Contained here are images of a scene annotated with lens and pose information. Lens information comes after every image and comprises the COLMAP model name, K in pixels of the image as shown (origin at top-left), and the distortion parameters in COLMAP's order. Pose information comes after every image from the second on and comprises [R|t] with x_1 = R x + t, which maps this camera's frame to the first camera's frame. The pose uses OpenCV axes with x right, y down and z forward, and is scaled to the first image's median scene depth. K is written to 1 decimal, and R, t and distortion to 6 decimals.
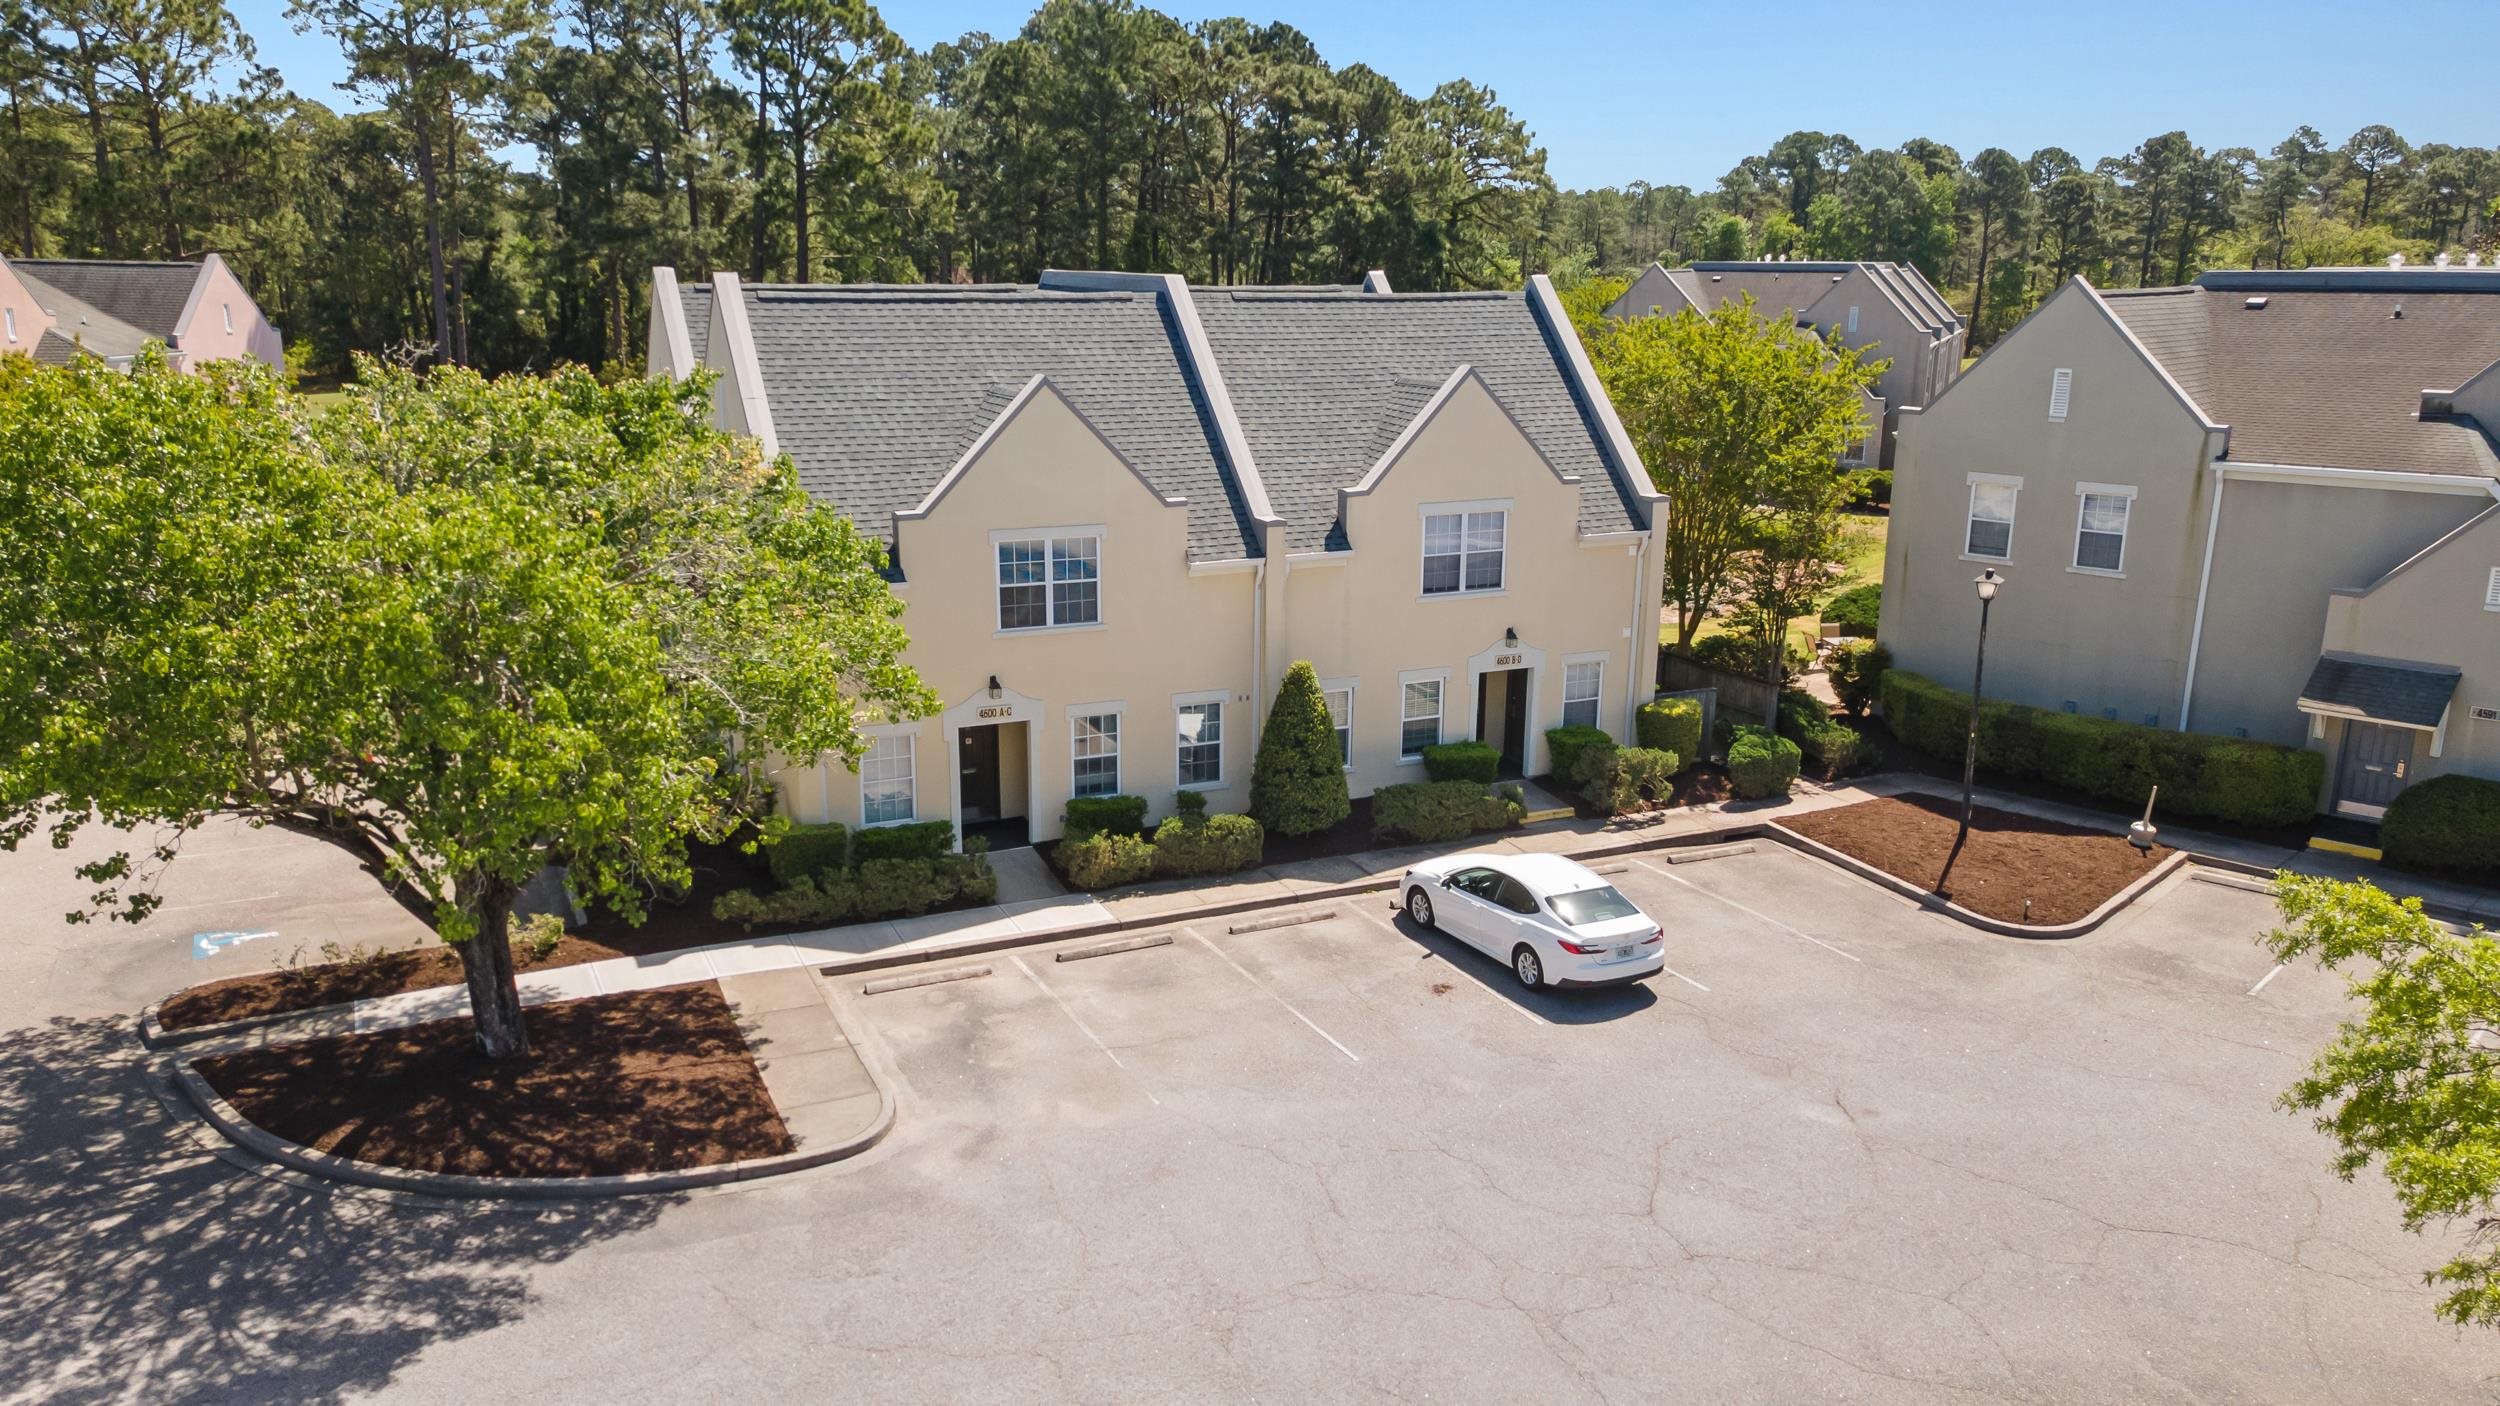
lens RADIAL K [[1714.6, 0, 1198.2], [0, 1714.6, 809.6], [0, 0, 1]] dist [0.019712, 0.056339]
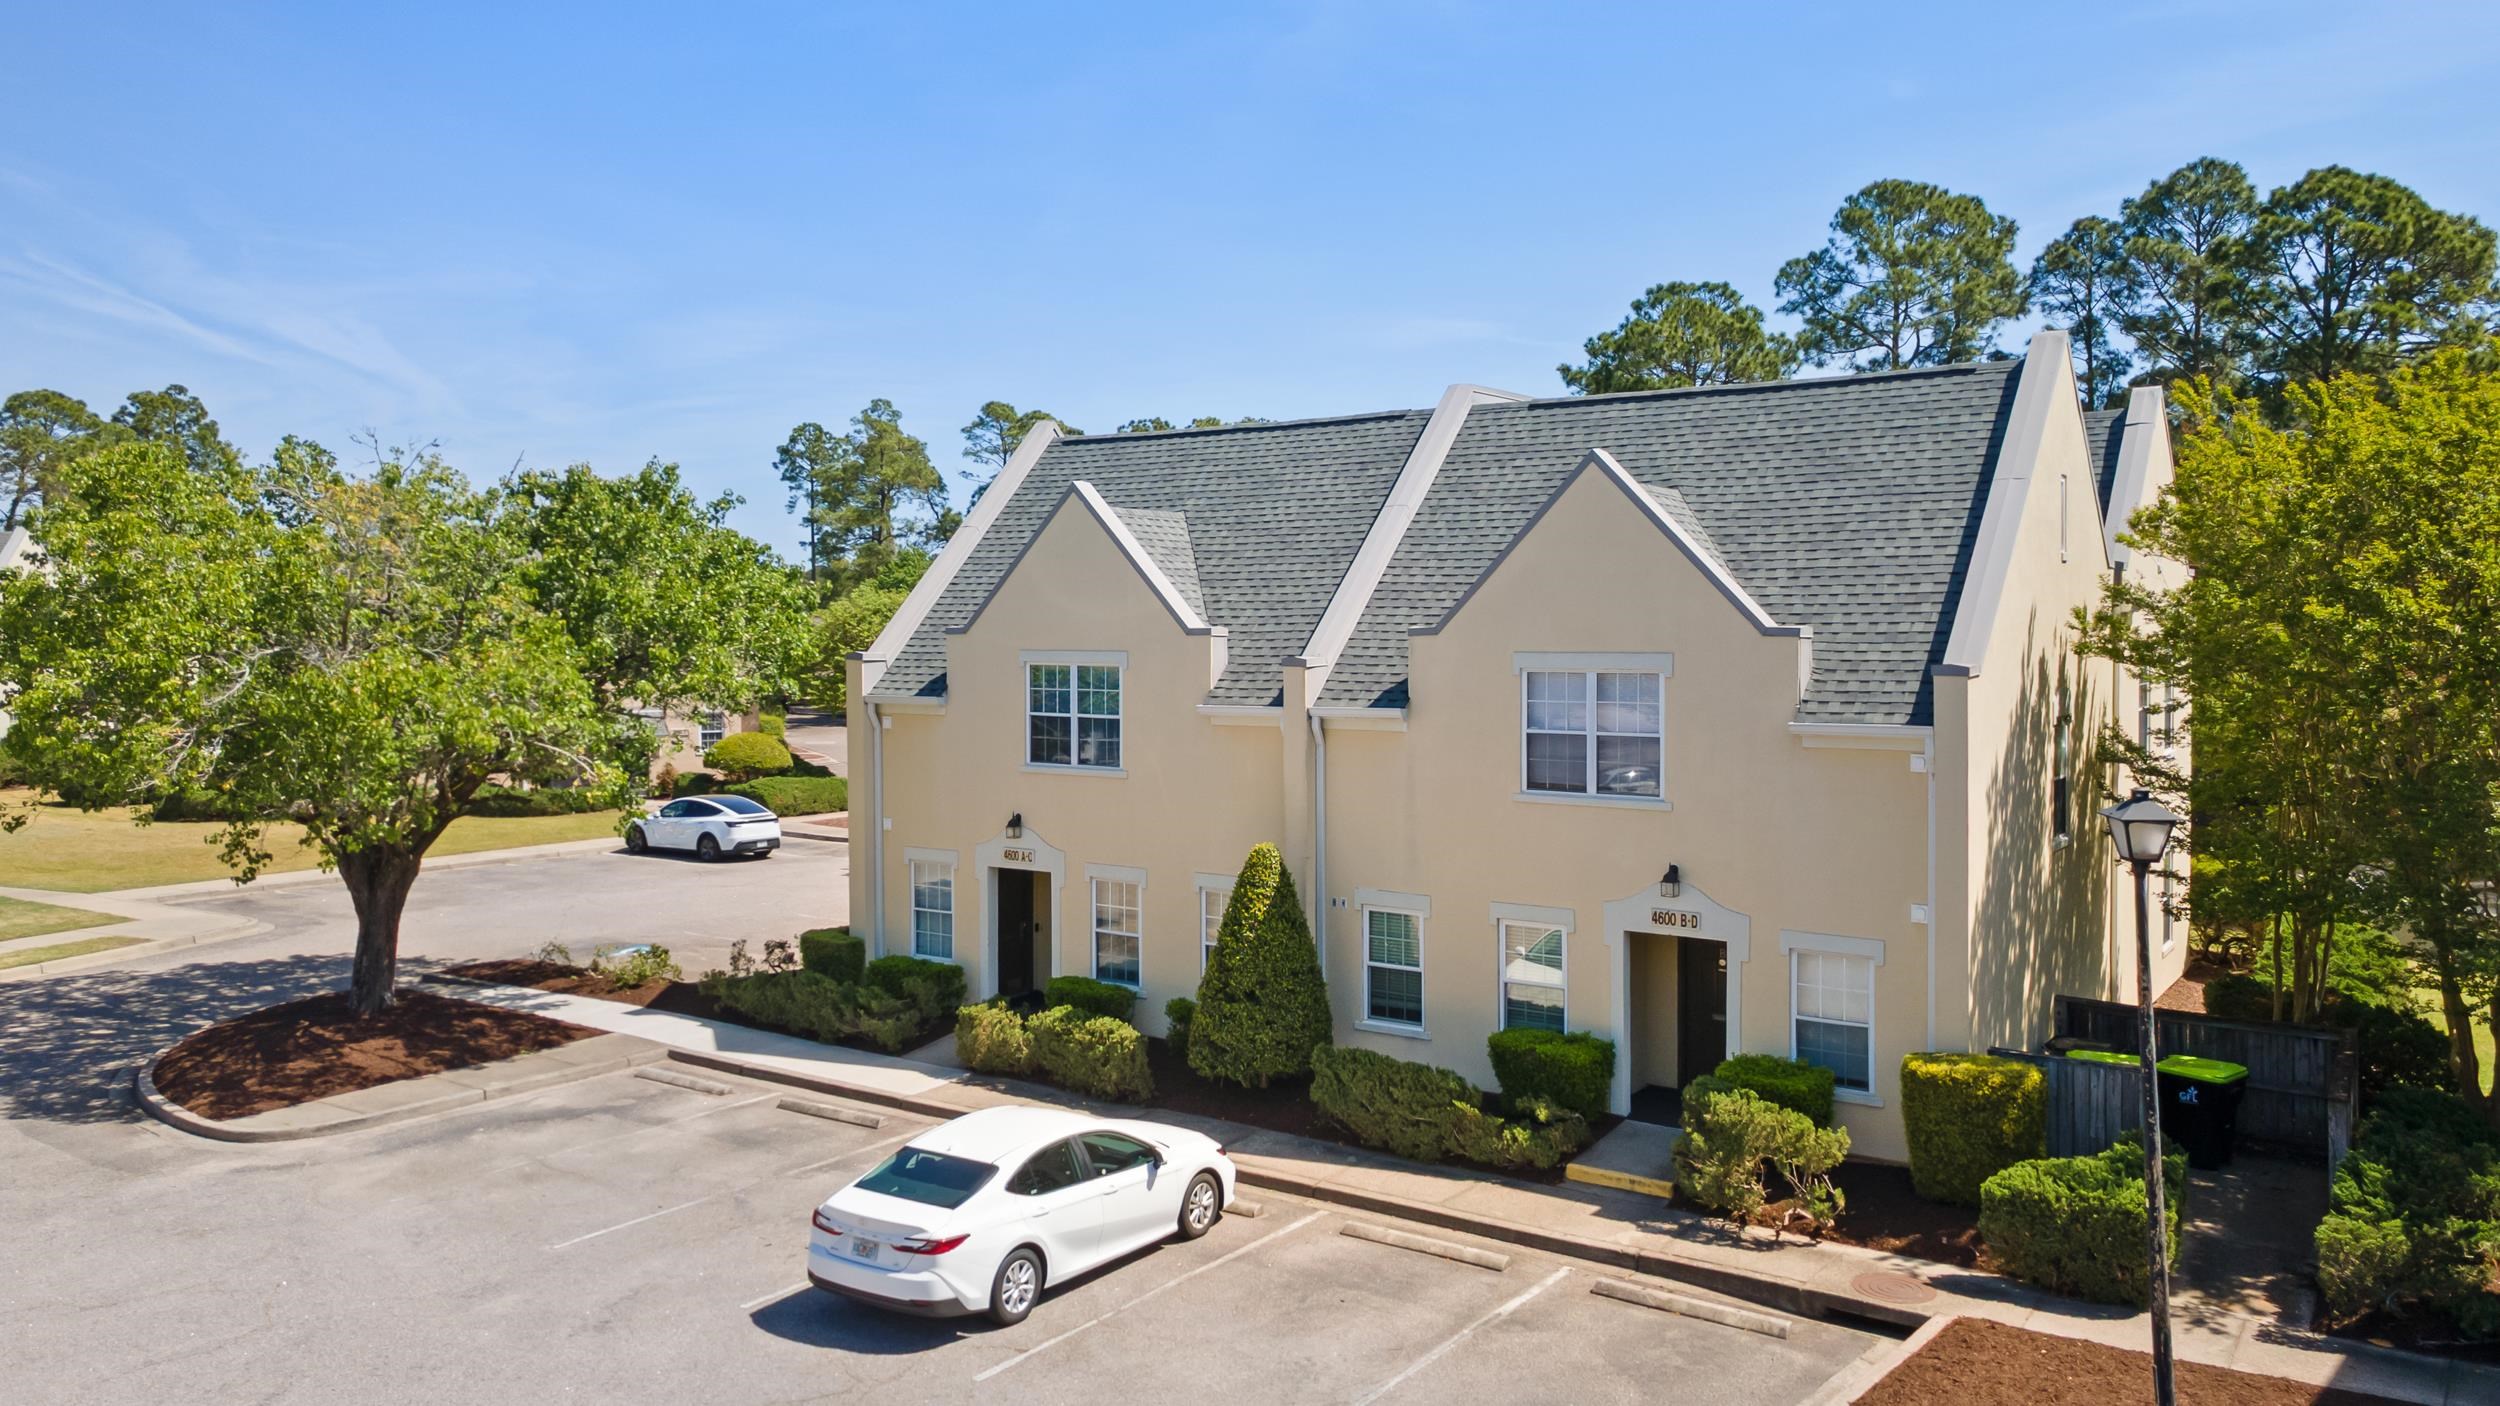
lens RADIAL K [[1808.6, 0, 1250.0], [0, 1808.6, 703.0], [0, 0, 1]] dist [0.002285, 0.094368]
pose [[0.522805, 0.035944, -0.851694, 0.687876], [-0.251602, 0.961107, -0.113882, -0.053239], [0.814476, 0.273827, 0.511515, 0.567549]]
